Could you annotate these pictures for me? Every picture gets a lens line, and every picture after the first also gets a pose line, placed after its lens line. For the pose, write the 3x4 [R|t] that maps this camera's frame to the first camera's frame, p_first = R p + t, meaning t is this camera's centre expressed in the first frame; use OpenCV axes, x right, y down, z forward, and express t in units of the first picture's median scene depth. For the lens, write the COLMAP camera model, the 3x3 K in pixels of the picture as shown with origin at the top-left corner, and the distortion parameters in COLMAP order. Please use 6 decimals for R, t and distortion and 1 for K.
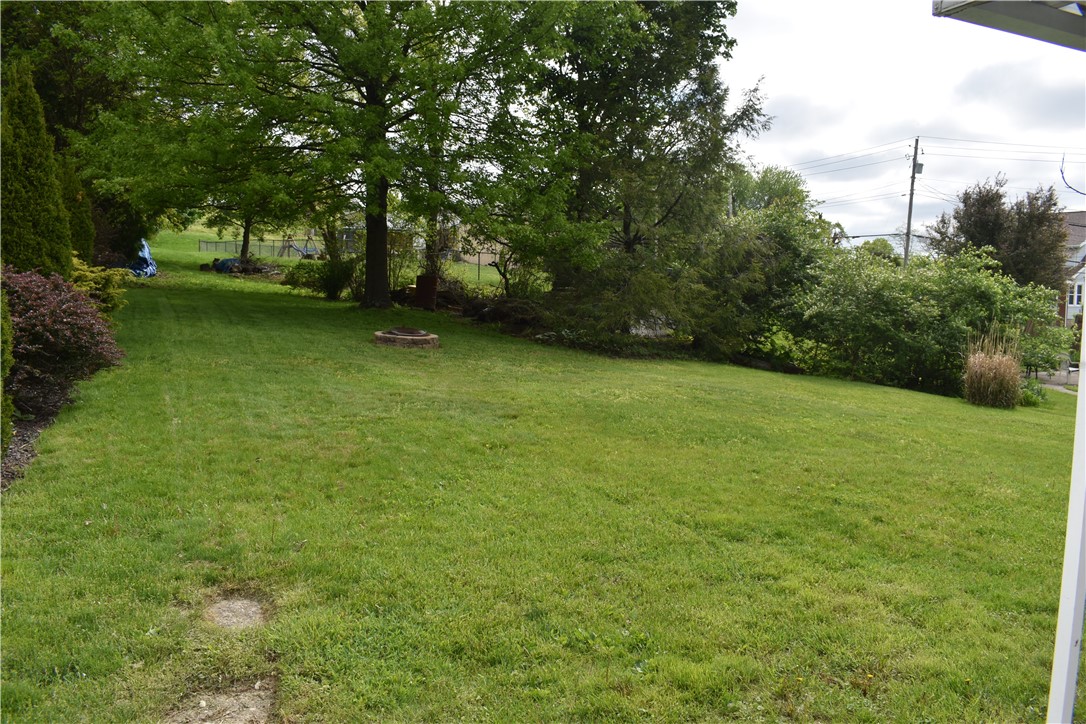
lens RADIAL K [[843.6, 0, 549.3], [0, 843.6, 357.1], [0, 0, 1]] dist [-0.091208, 0.002423]
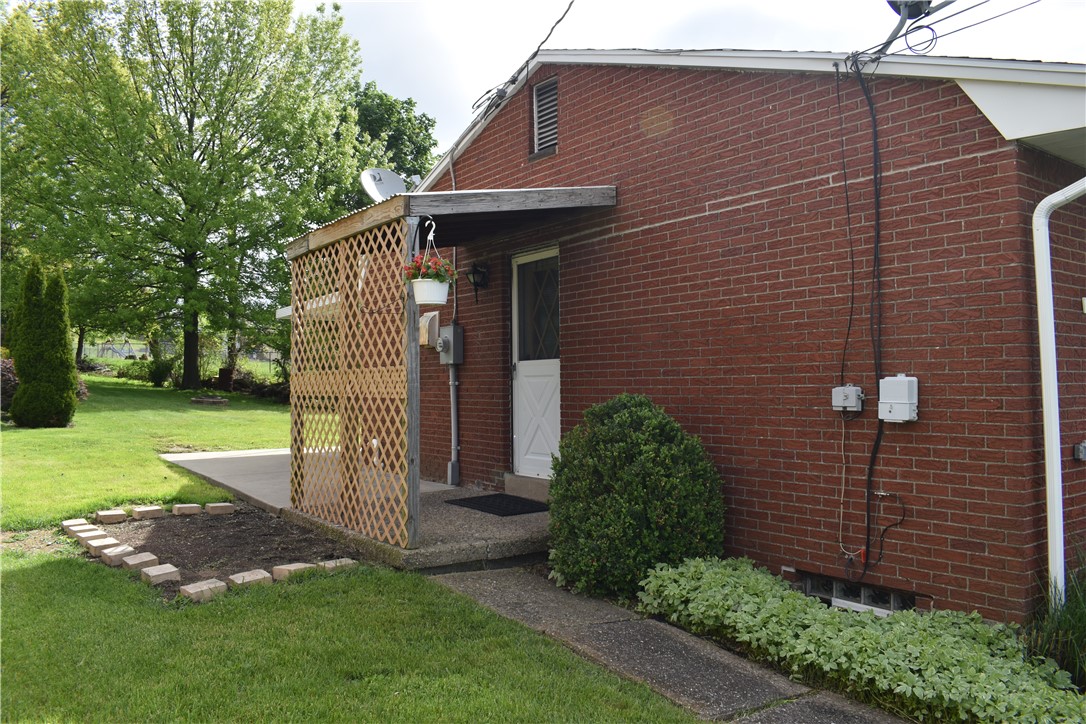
lens RADIAL K [[843.6, 0, 549.3], [0, 843.6, 357.1], [0, 0, 1]] dist [-0.091208, 0.002423]
pose [[0.977707, -0.020855, 0.208934, 0.093891], [0.043911, 0.993361, -0.106326, 0.057124], [-0.205329, 0.113131, 0.972132, -0.485429]]
